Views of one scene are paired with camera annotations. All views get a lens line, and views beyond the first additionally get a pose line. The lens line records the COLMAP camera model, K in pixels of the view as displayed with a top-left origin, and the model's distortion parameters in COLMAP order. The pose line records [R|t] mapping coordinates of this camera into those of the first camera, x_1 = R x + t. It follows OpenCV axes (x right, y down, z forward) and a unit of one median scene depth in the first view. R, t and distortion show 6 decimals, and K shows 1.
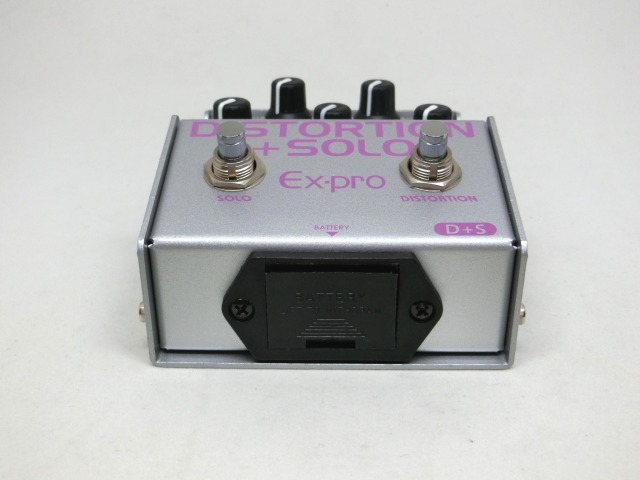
lens RADIAL K [[793.1, 0, 320.0], [0, 793.1, 240.0], [0, 0, 1]] dist [-0.074548, 0.000601]
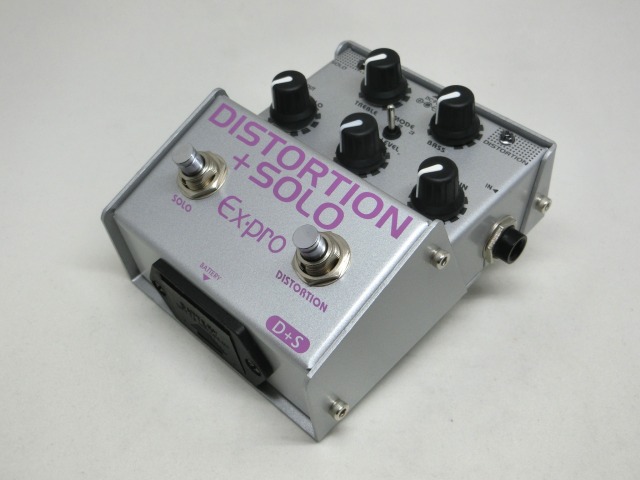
lens RADIAL K [[793.1, 0, 320.0], [0, 793.1, 240.0], [0, 0, 1]] dist [-0.074548, 0.000601]
pose [[0.728586, 0.481442, -0.487213, 0.611021], [-0.213177, 0.835363, 0.506679, -0.612531], [0.650936, -0.265297, 0.711266, 0.242458]]
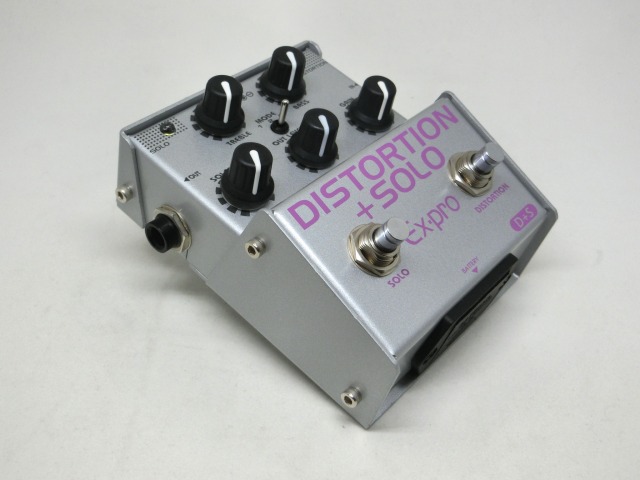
lens RADIAL K [[793.1, 0, 320.0], [0, 793.1, 240.0], [0, 0, 1]] dist [-0.074548, 0.000601]
pose [[0.633359, -0.474883, 0.611017, -0.774848], [0.131200, 0.844037, 0.519988, -0.641764], [-0.762655, -0.249174, 0.596883, 0.396718]]
